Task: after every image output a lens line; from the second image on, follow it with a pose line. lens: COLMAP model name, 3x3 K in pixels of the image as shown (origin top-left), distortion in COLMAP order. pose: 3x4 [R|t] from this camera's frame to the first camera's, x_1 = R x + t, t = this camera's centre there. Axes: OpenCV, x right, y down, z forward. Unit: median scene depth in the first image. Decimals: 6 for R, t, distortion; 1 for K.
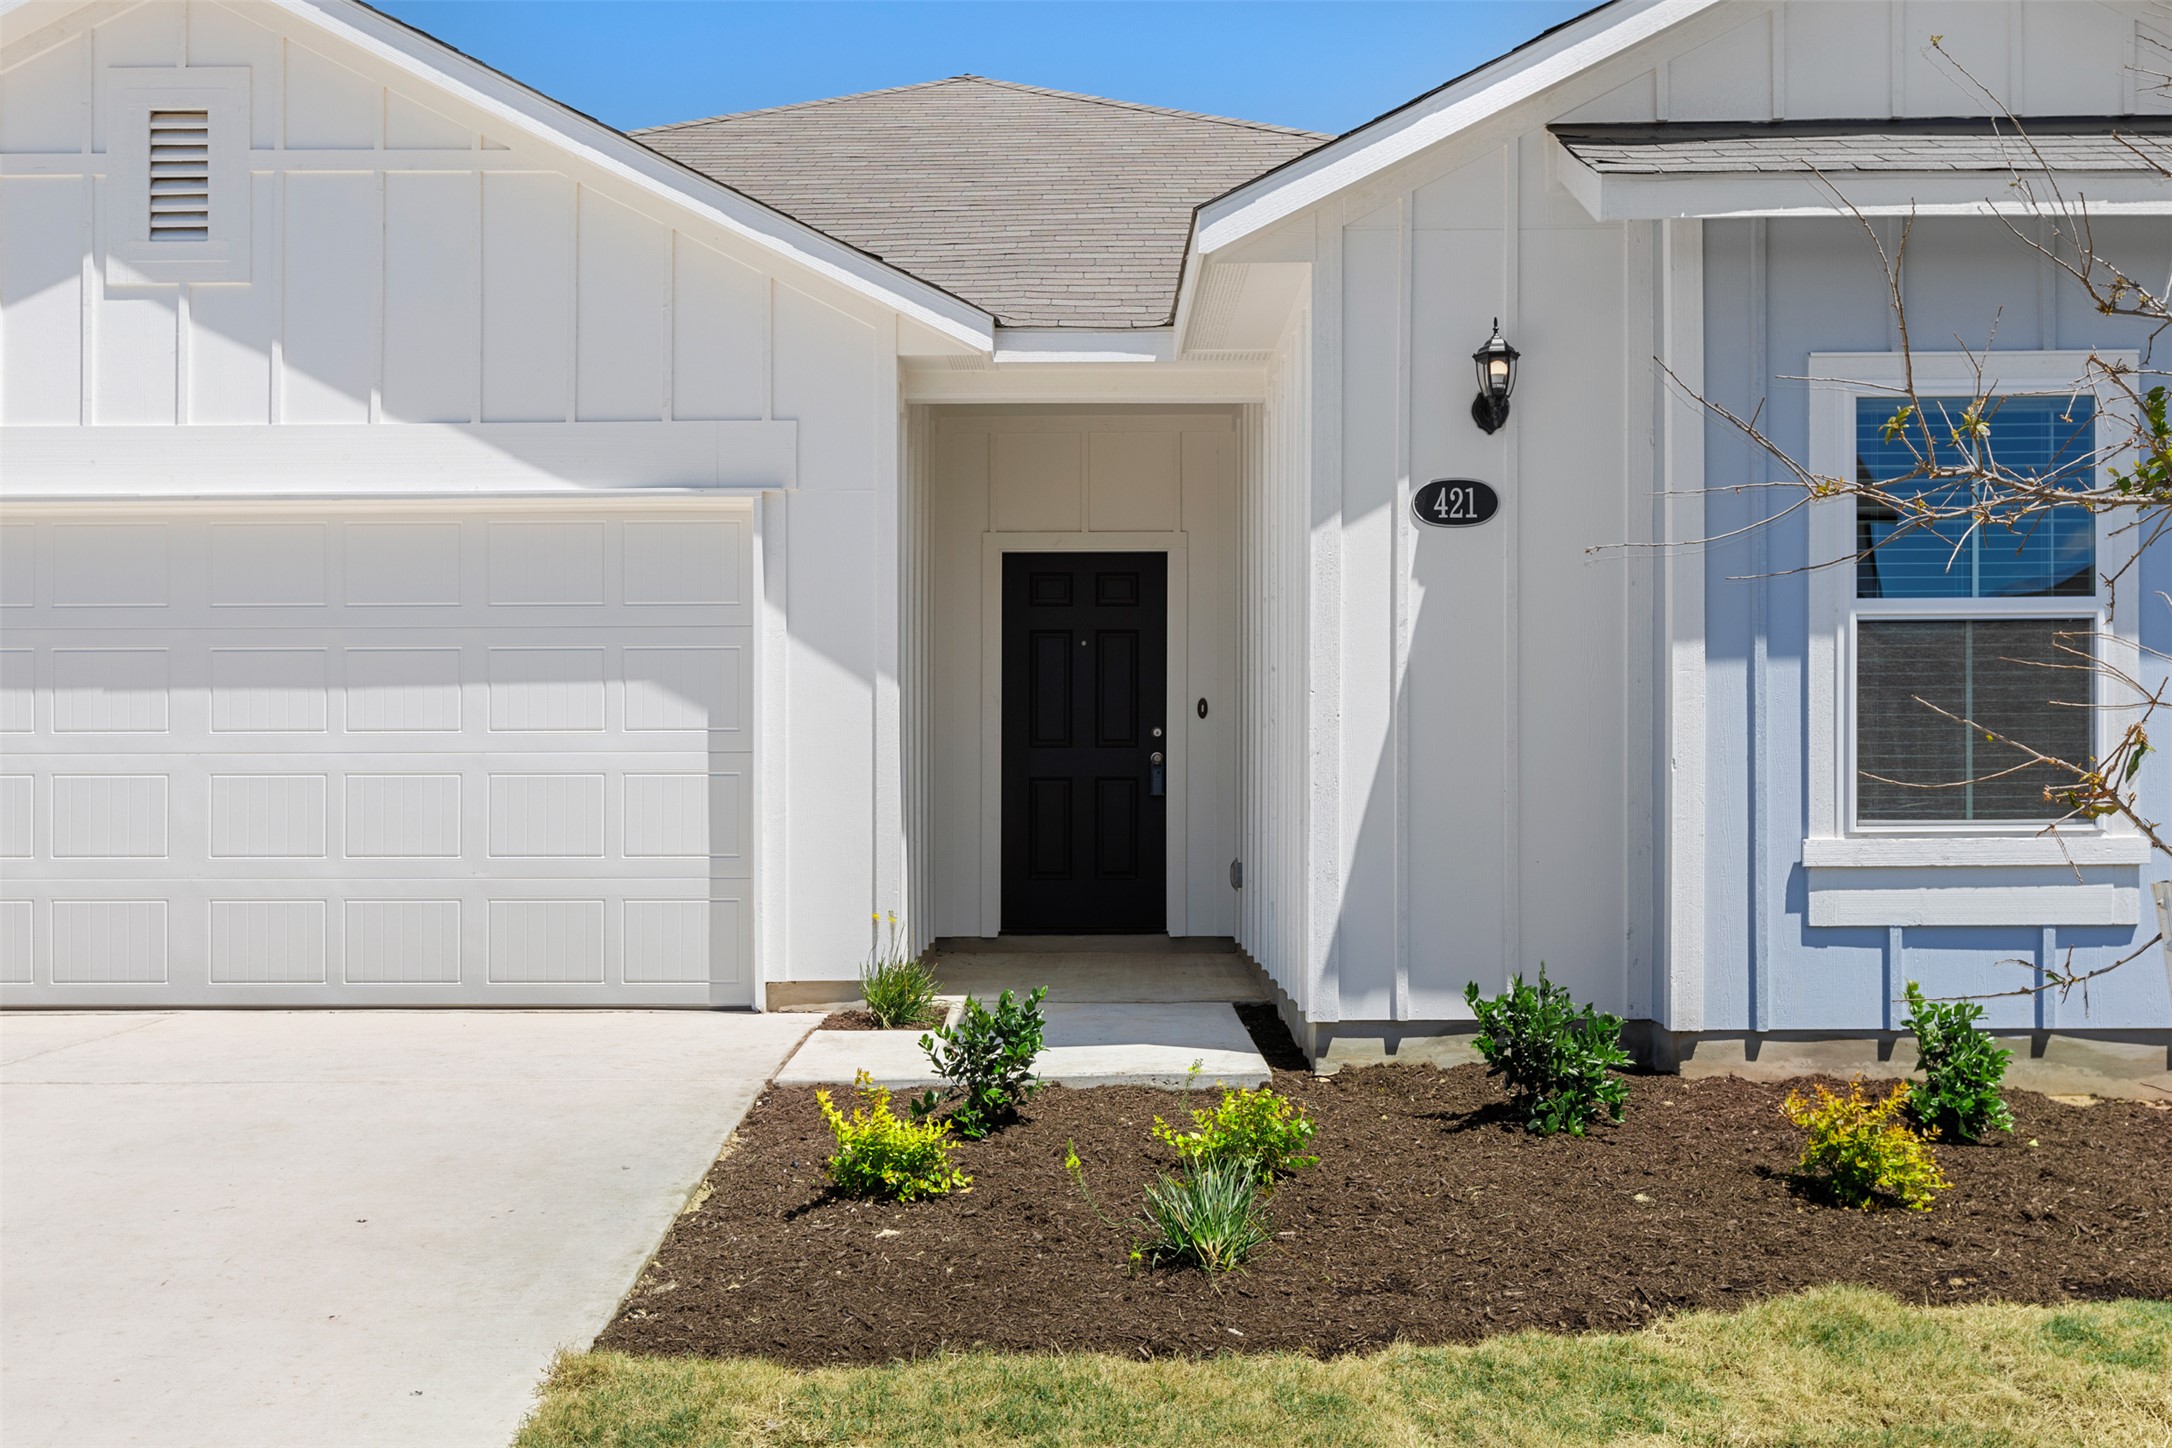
lens RADIAL K [[1969.3, 0, 1112.8], [0, 1969.3, 783.3], [0, 0, 1]] dist [-0.006727, 0.000000]
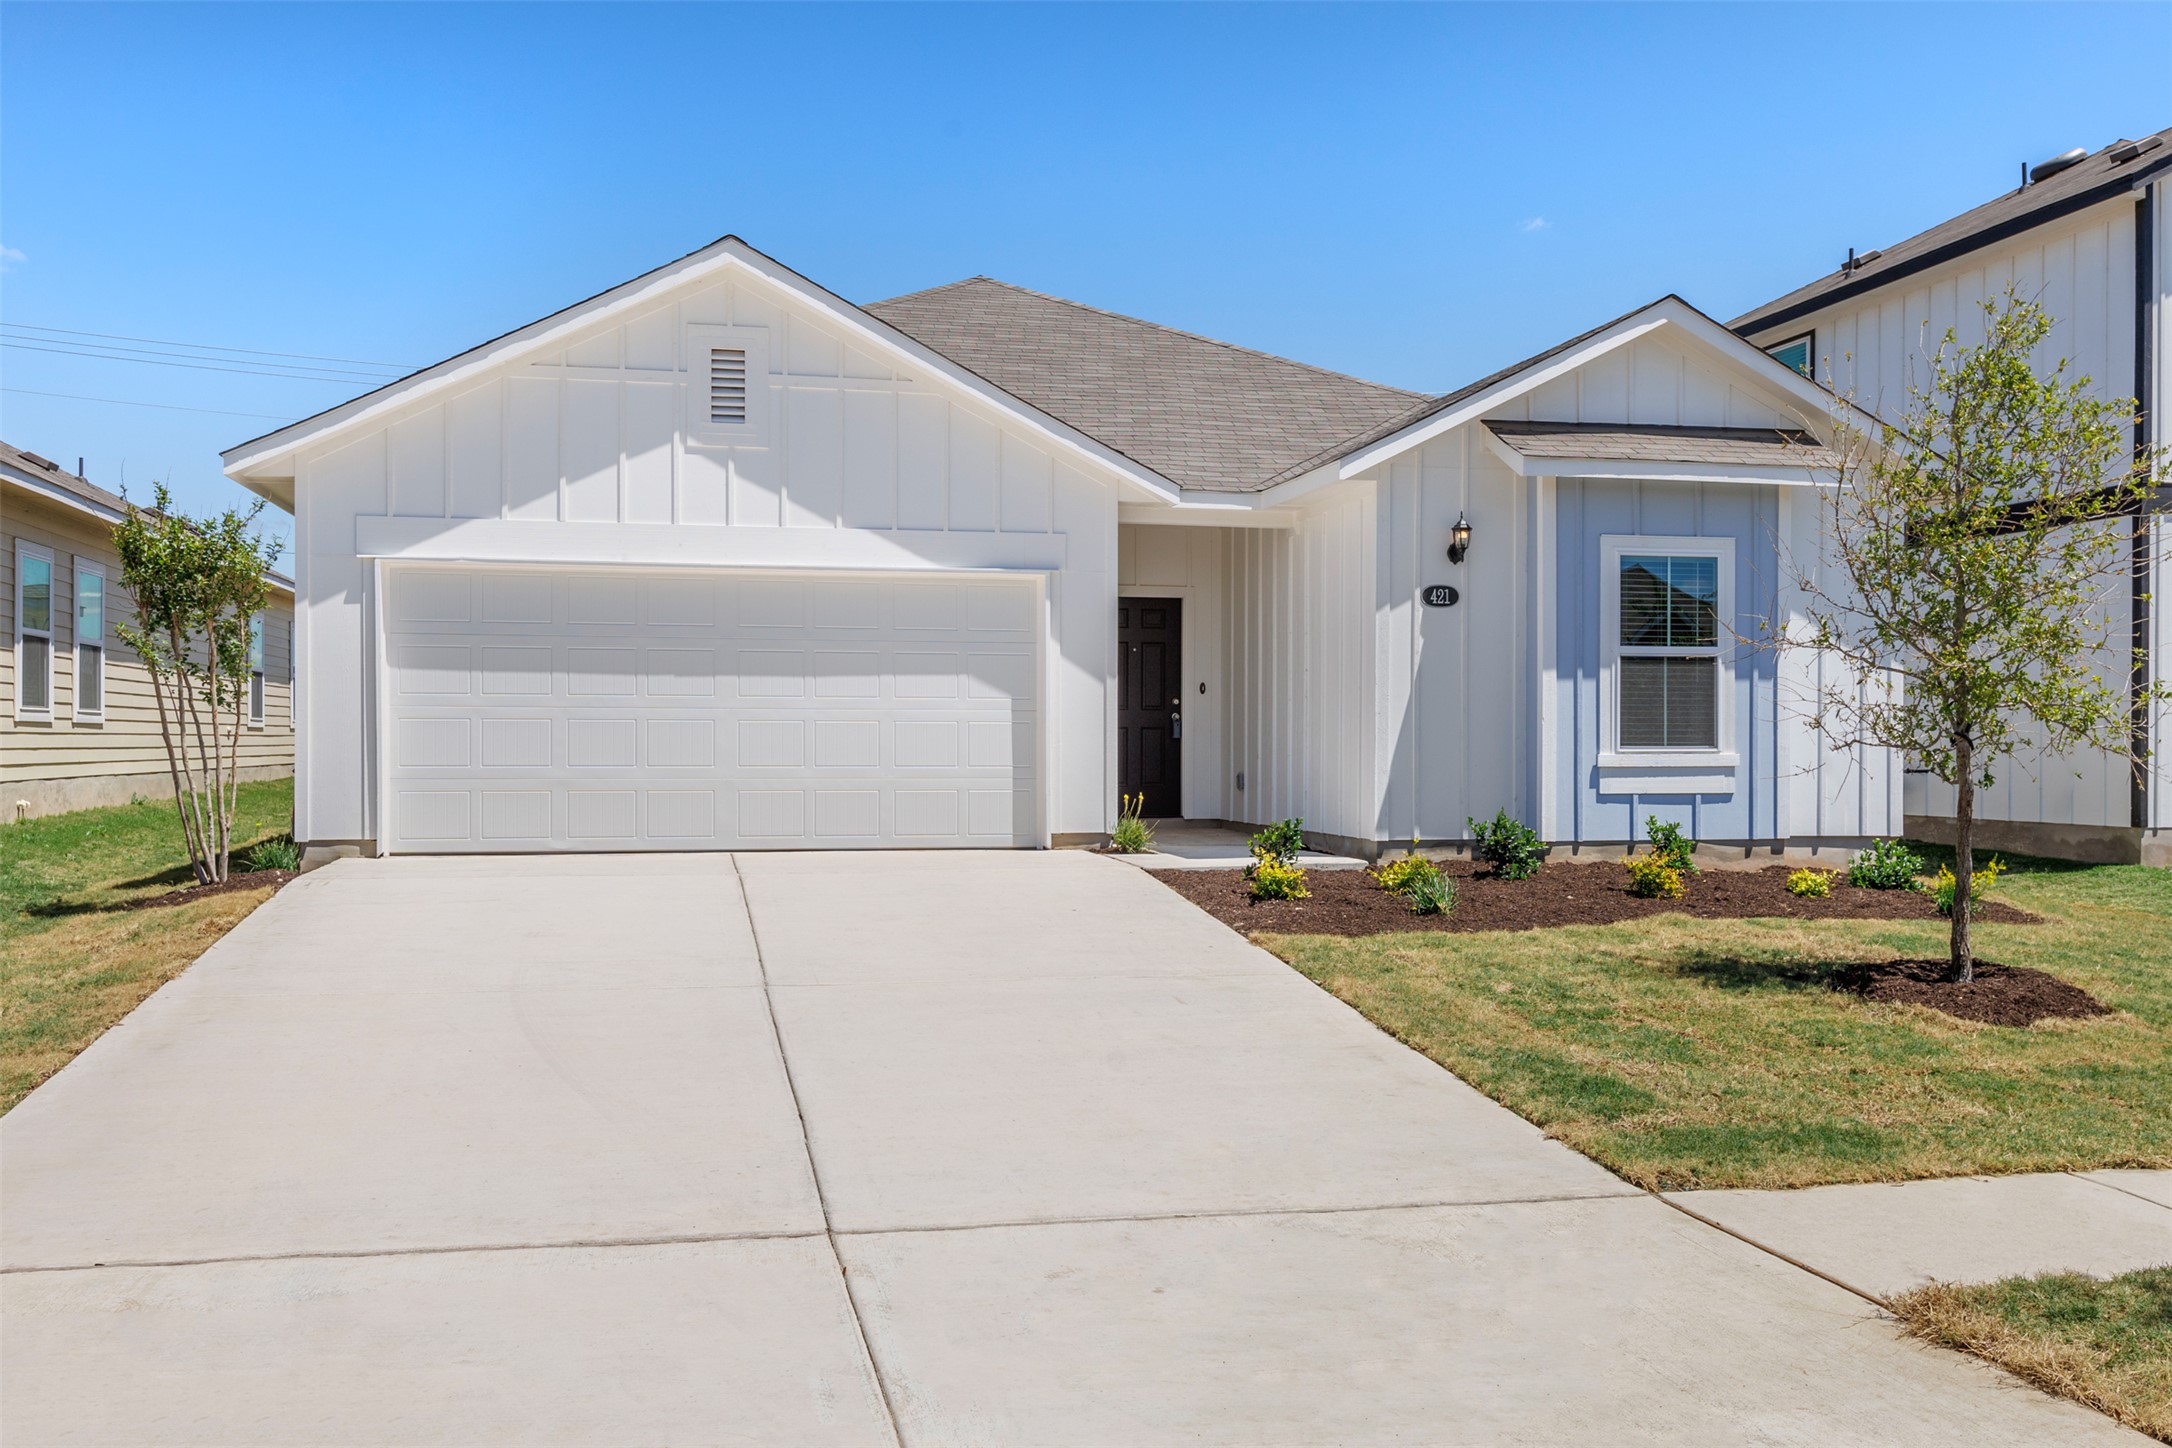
lens RADIAL K [[1737.3, 0, 1083.3], [0, 1737.3, 726.2], [0, 0, 1]] dist [-0.004158, -0.009668]
pose [[0.977281, 0.007650, 0.211809, -0.524878], [-0.005404, 0.999923, -0.011180, 0.018132], [-0.211878, 0.009781, 0.977247, -0.655462]]
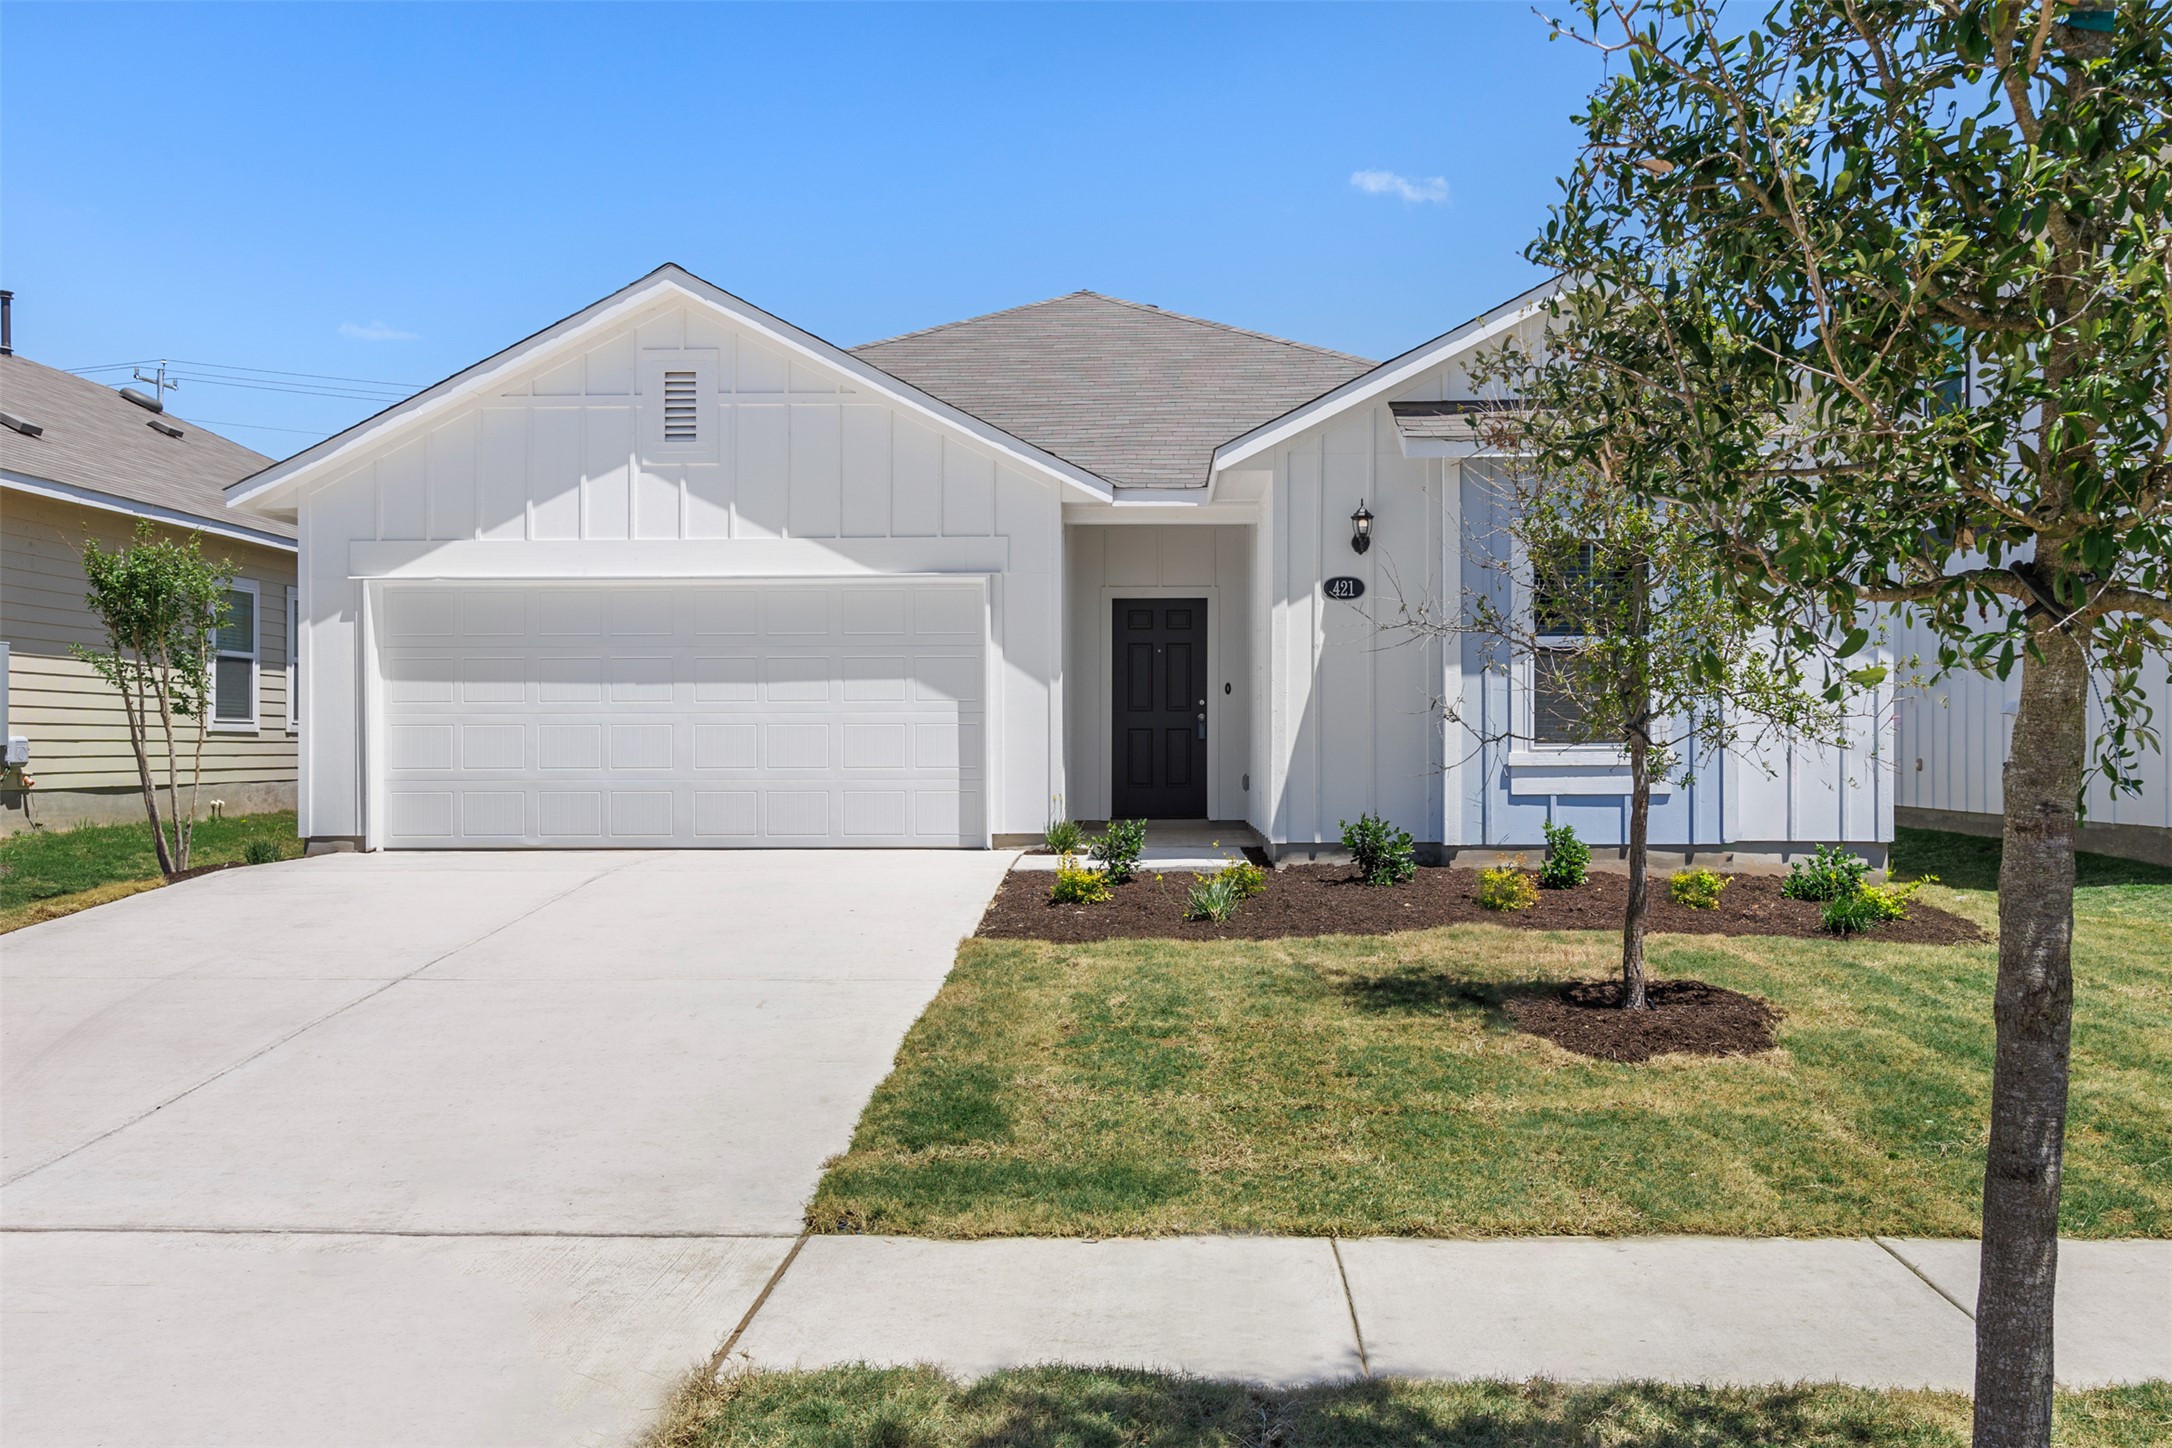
lens RADIAL K [[1649.4, 0, 1170.9], [0, 1649.4, 750.4], [0, 0, 1]] dist [-0.005695, 0.001047]
pose [[0.999989, -0.000565, -0.004688, 0.003022], [0.000572, 0.999999, 0.001417, 0.019386], [0.004687, -0.001420, 0.999988, -0.618977]]
